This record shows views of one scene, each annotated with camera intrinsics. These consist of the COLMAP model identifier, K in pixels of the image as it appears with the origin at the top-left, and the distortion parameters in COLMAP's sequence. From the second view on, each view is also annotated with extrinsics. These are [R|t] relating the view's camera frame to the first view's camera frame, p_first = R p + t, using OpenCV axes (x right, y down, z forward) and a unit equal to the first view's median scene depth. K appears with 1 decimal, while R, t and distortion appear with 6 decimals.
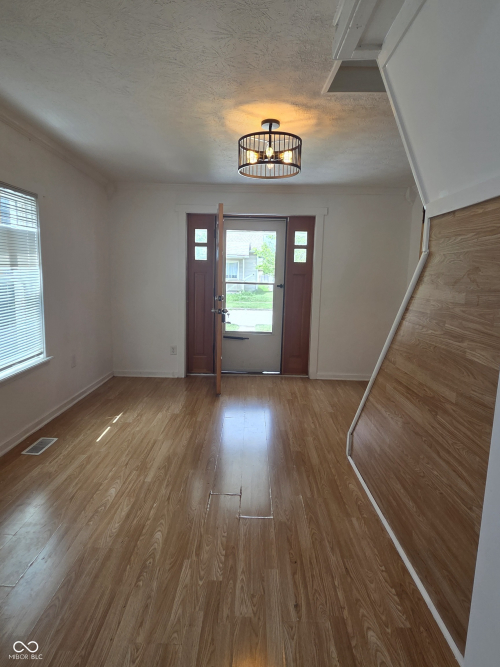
lens RADIAL K [[380.3, 0, 246.8], [0, 380.3, 333.4], [0, 0, 1]] dist [-0.003339, -0.000436]
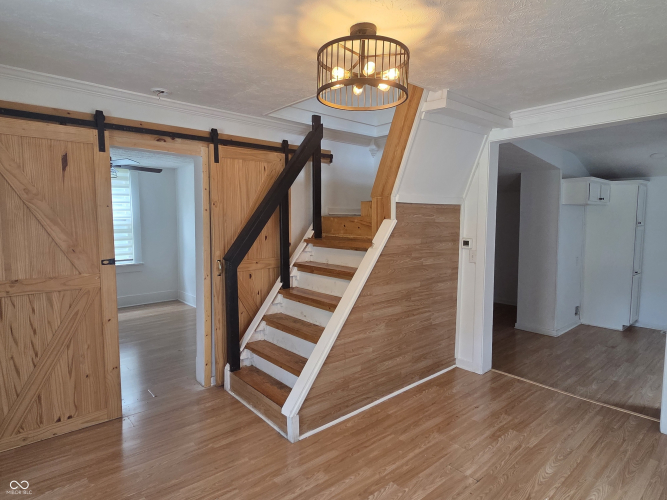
lens RADIAL K [[380.3, 0, 330.4], [0, 380.3, 251.2], [0, 0, 1]] dist [-0.003339, -0.000436]
pose [[-0.654427, -0.085572, 0.751267, -0.657733], [0.103606, 0.974056, 0.201199, -0.439058], [-0.748993, 0.209506, -0.628583, 2.260896]]
